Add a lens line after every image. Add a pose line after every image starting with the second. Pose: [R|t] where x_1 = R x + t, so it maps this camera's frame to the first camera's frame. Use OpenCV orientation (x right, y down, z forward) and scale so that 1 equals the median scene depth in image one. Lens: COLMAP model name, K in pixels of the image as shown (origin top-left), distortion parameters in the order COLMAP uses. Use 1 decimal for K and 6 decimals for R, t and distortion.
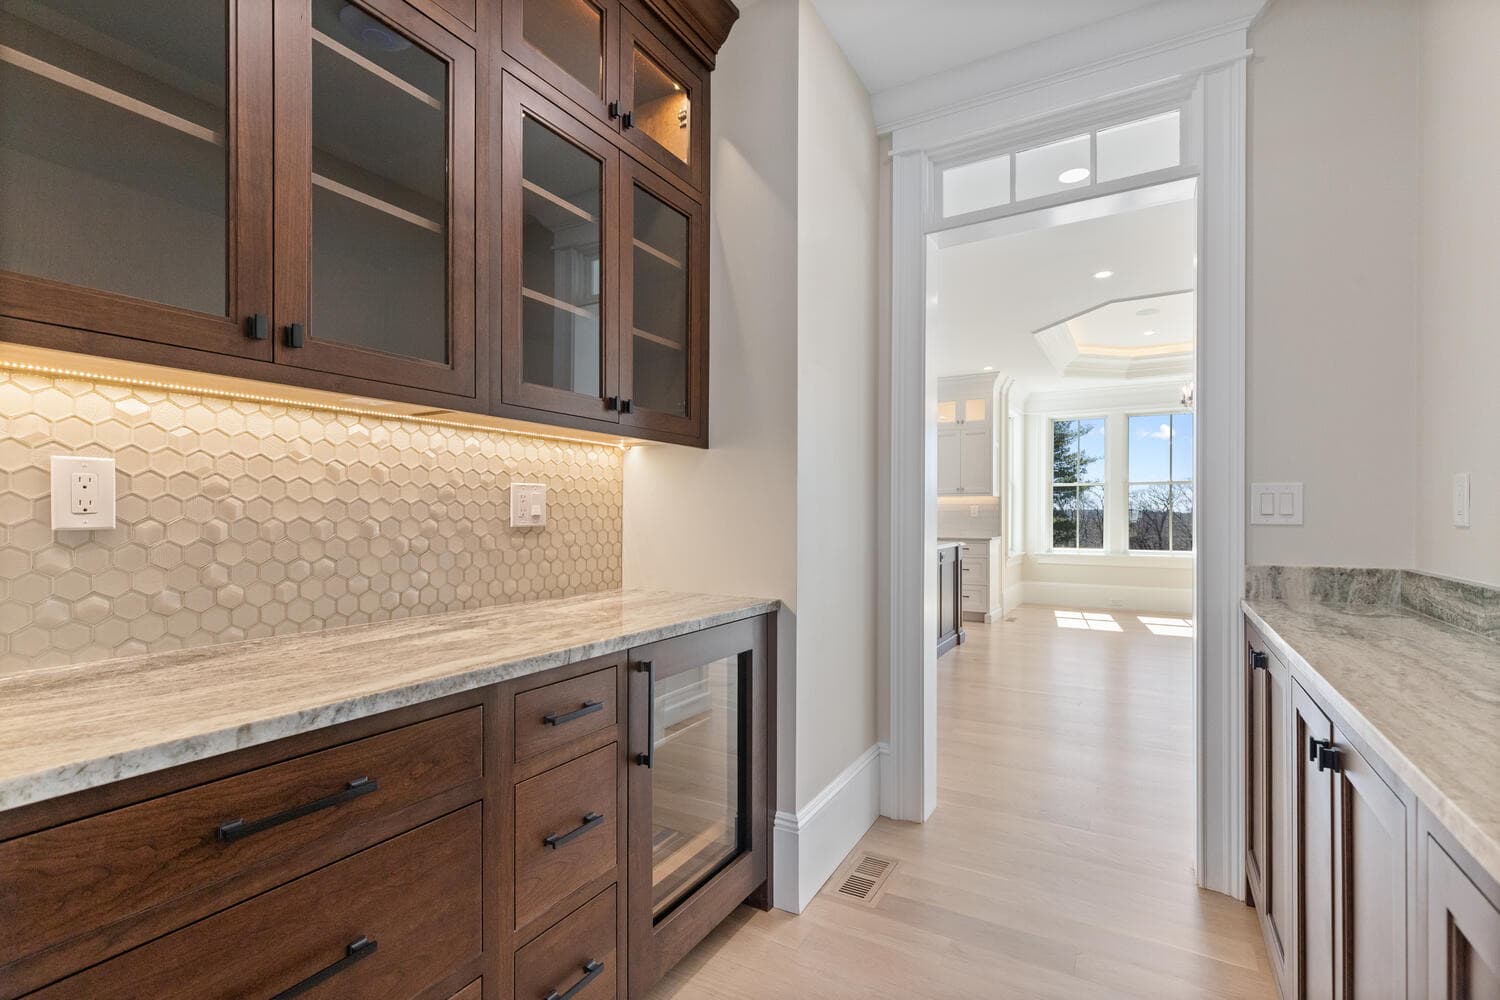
lens RADIAL K [[669.3, 0, 748.1], [0, 669.3, 509.4], [0, 0, 1]] dist [0.003550, -0.000579]
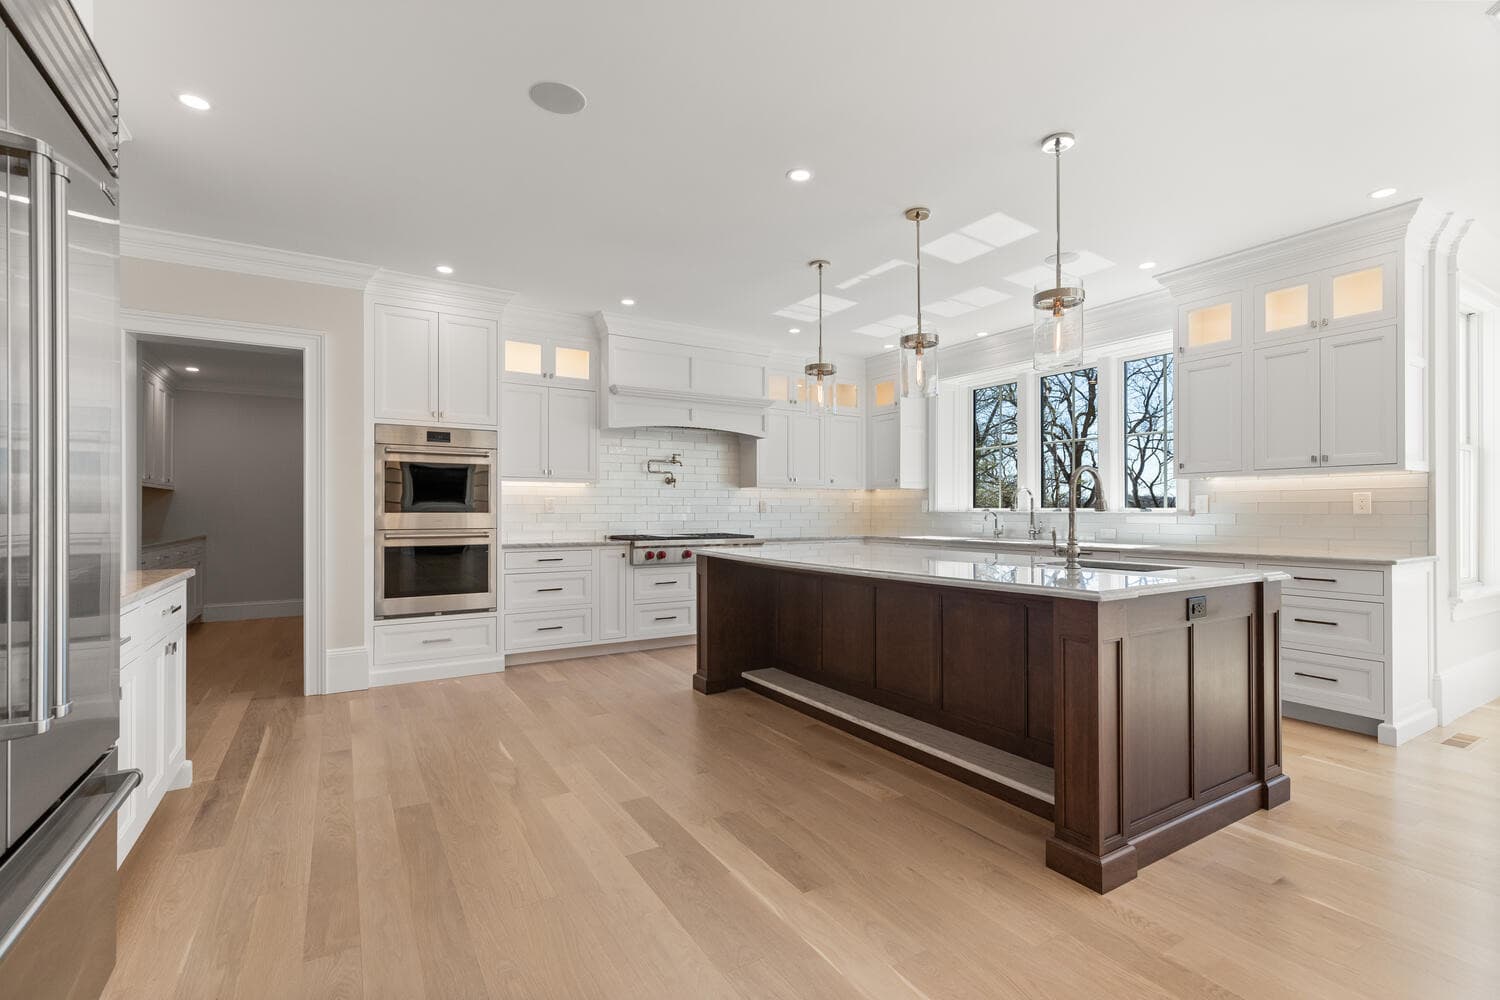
lens RADIAL K [[669.3, 0, 761.9], [0, 669.3, 506.7], [0, 0, 1]] dist [0.003550, -0.000579]
pose [[0.885449, -0.005771, -0.464700, 0.185460], [0.003825, 0.999980, -0.005129, 0.006665], [0.464720, 0.002764, 0.885453, 0.374918]]
